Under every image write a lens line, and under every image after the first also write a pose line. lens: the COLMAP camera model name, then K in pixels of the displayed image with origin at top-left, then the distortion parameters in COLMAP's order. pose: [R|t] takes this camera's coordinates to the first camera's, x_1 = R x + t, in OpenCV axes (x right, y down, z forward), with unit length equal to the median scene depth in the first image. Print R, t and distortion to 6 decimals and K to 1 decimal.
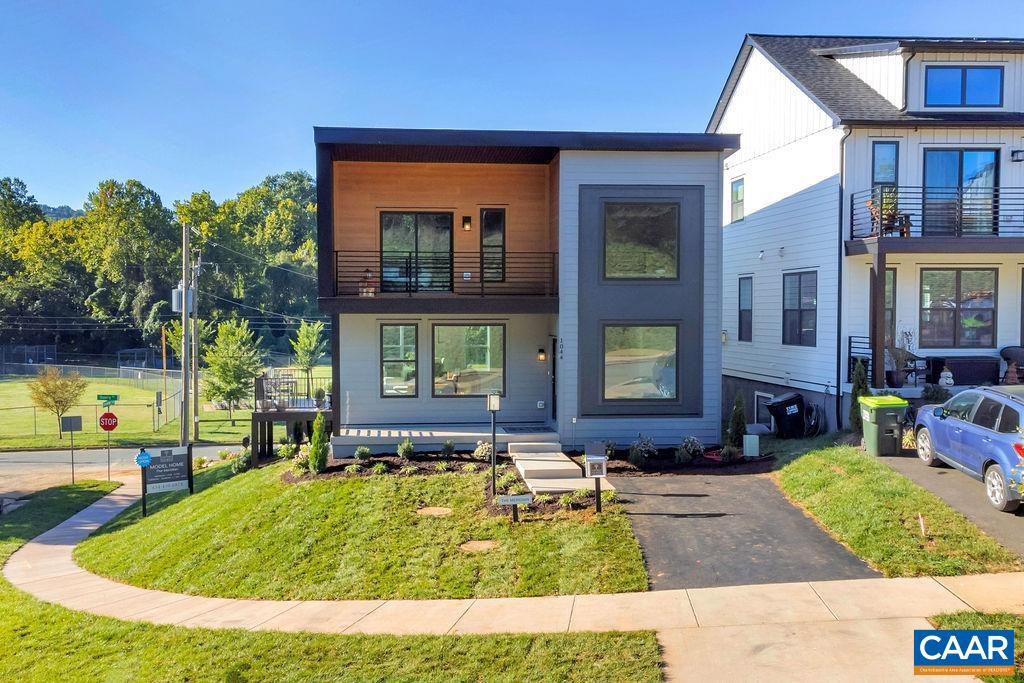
lens RADIAL K [[881.1, 0, 474.3], [0, 881.1, 343.1], [0, 0, 1]] dist [0.034012, -0.003880]
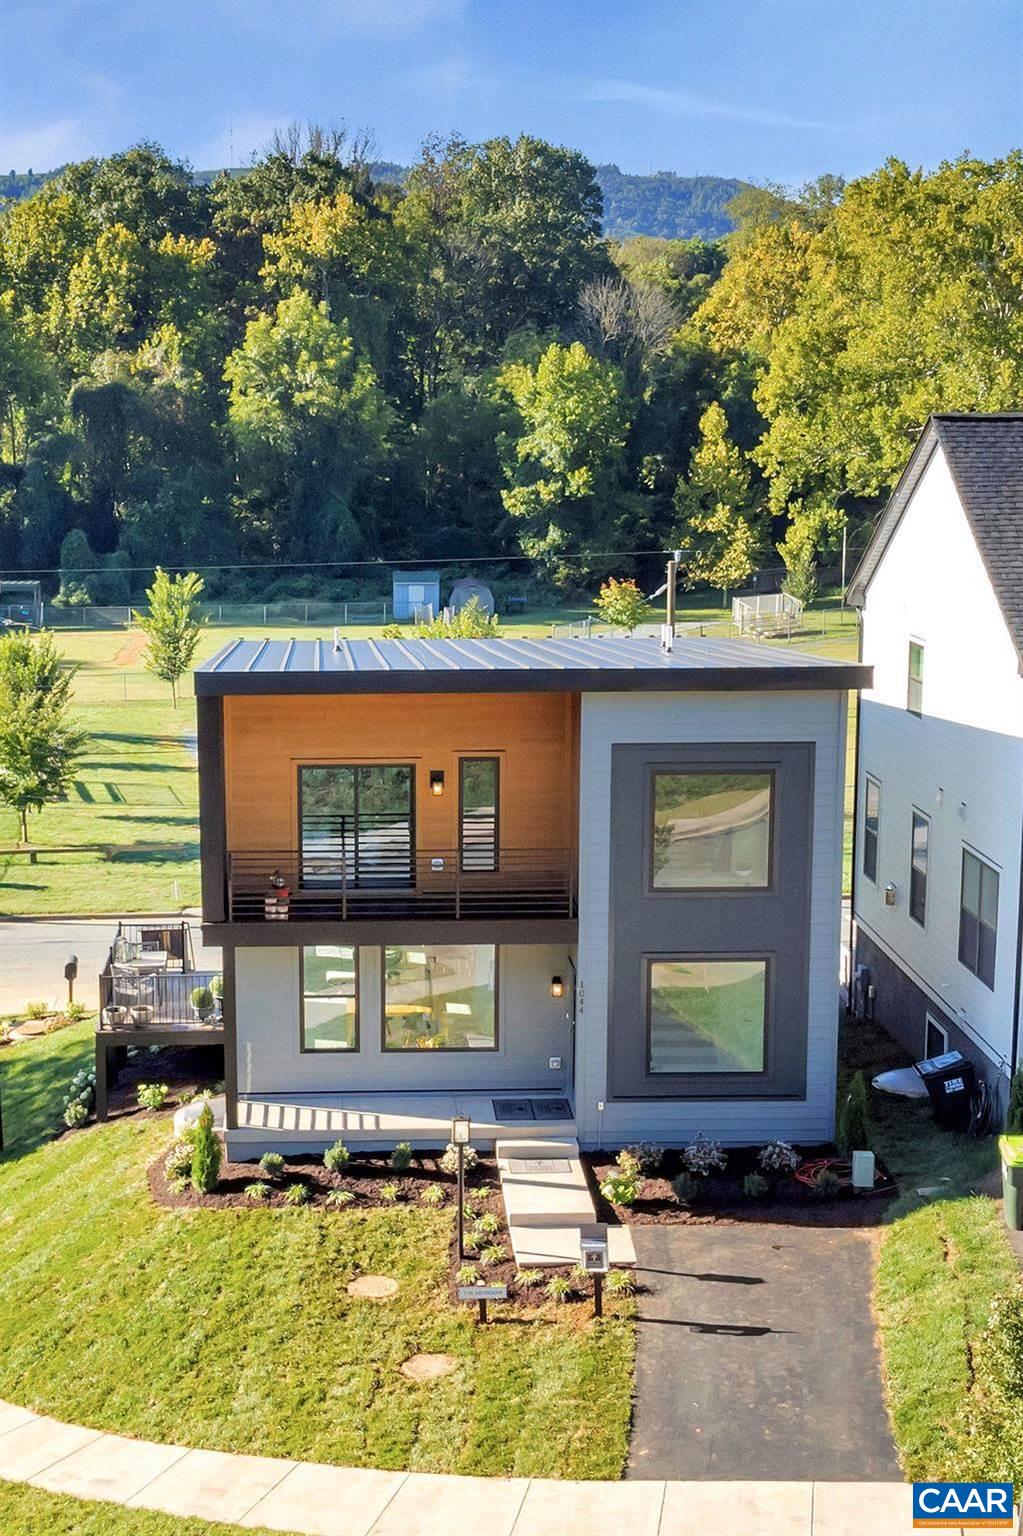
lens RADIAL K [[2070.6, 0, 437.2], [0, 2070.6, 767.2], [0, 0, 1]] dist [0.038970, -0.019876]
pose [[0.998366, 0.009999, -0.056265, 0.078657], [-0.001834, 0.989671, 0.143347, -0.378749], [0.057118, -0.143010, 0.988072, -0.468214]]
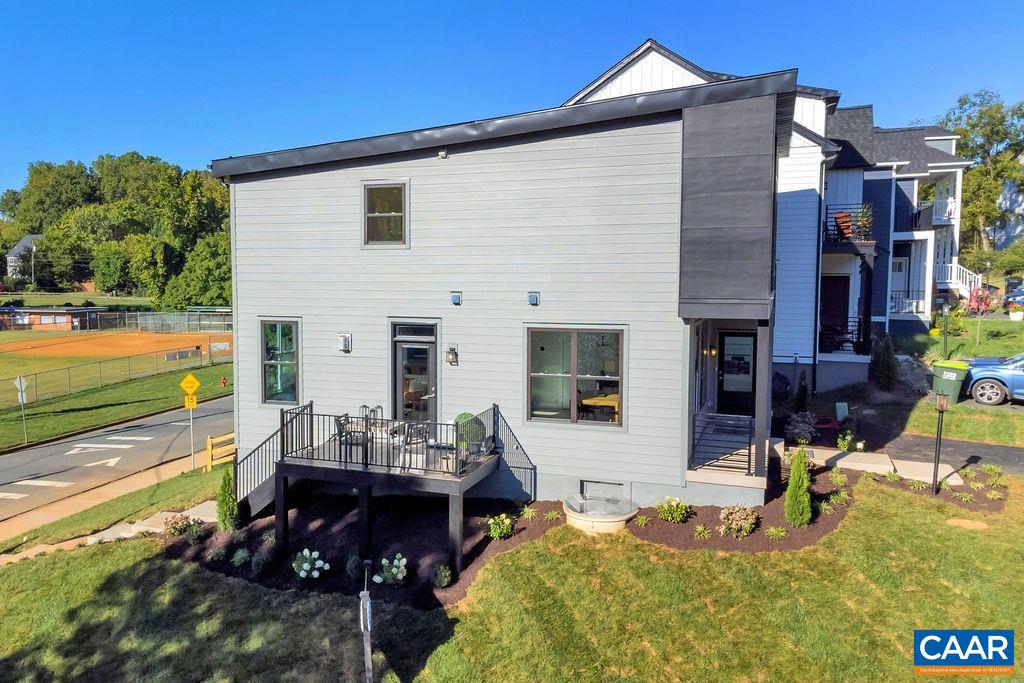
lens RADIAL K [[906.3, 0, 510.4], [0, 906.3, 334.9], [0, 0, 1]] dist [0.019993, 0.020892]
pose [[0.399120, -0.062936, 0.914736, -0.979460], [0.021499, 0.998010, 0.059286, -0.071555], [-0.916647, -0.003997, 0.399678, 0.874573]]
